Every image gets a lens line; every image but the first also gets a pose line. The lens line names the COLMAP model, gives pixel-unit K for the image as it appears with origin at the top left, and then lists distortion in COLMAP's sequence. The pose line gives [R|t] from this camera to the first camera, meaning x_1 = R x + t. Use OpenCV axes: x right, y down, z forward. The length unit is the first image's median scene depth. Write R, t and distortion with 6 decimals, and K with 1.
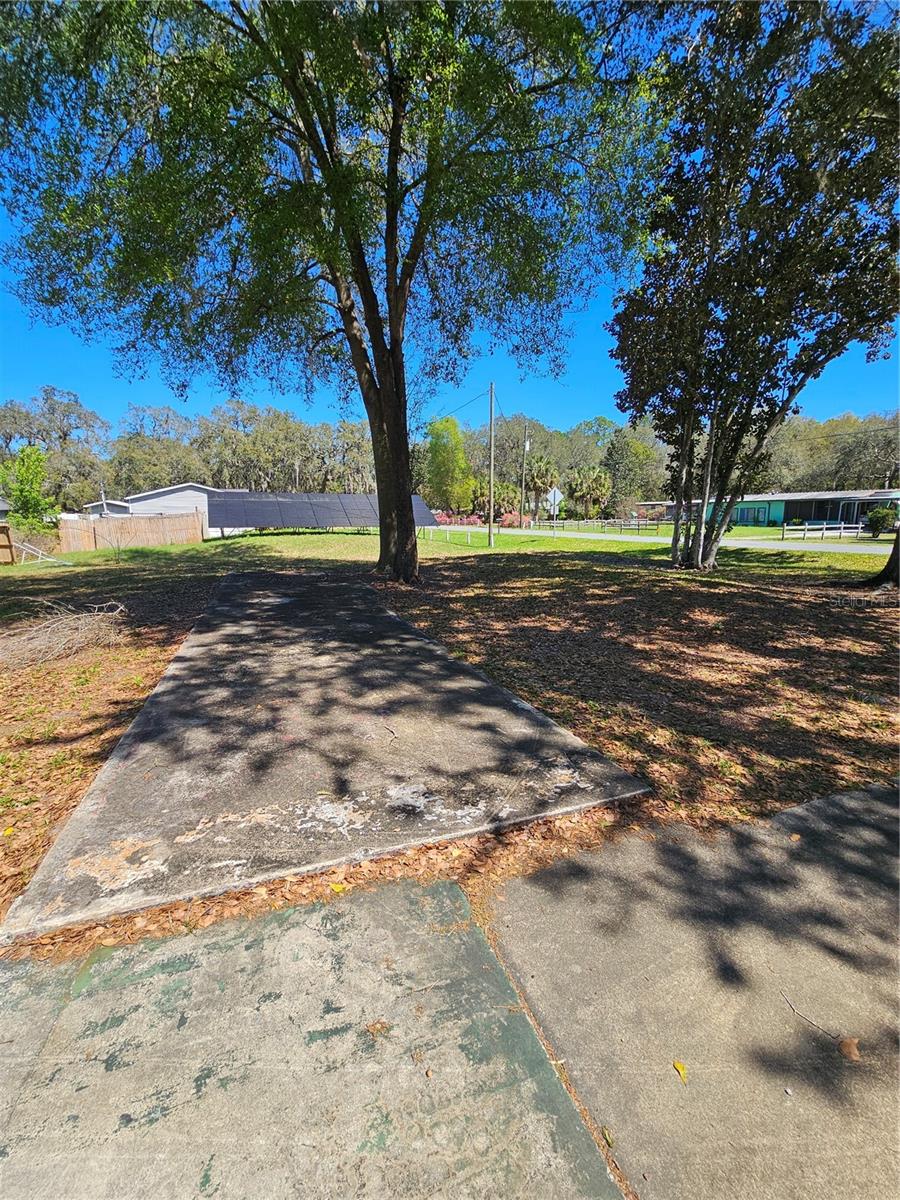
lens RADIAL K [[487.8, 0, 450.0], [0, 487.8, 600.0], [0, 0, 1]] dist [-0.000096, 0.000423]
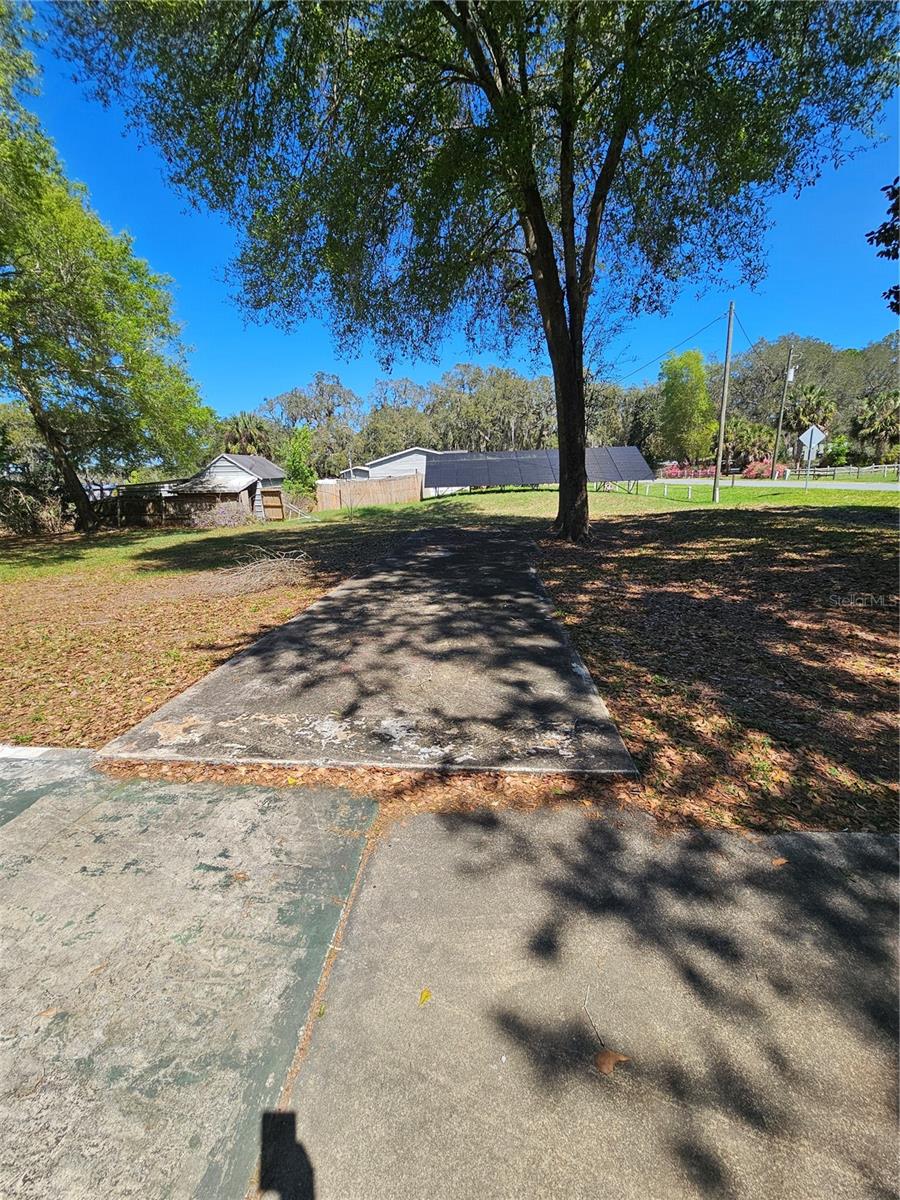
lens RADIAL K [[491.2, 0, 443.6], [0, 491.2, 595.9], [0, 0, 1]] dist [0.002199, -0.002485]
pose [[0.902286, 0.068566, -0.425650, 0.228262], [-0.036181, 0.995832, 0.083718, 0.002539], [0.429616, -0.060137, 0.901007, 0.028330]]
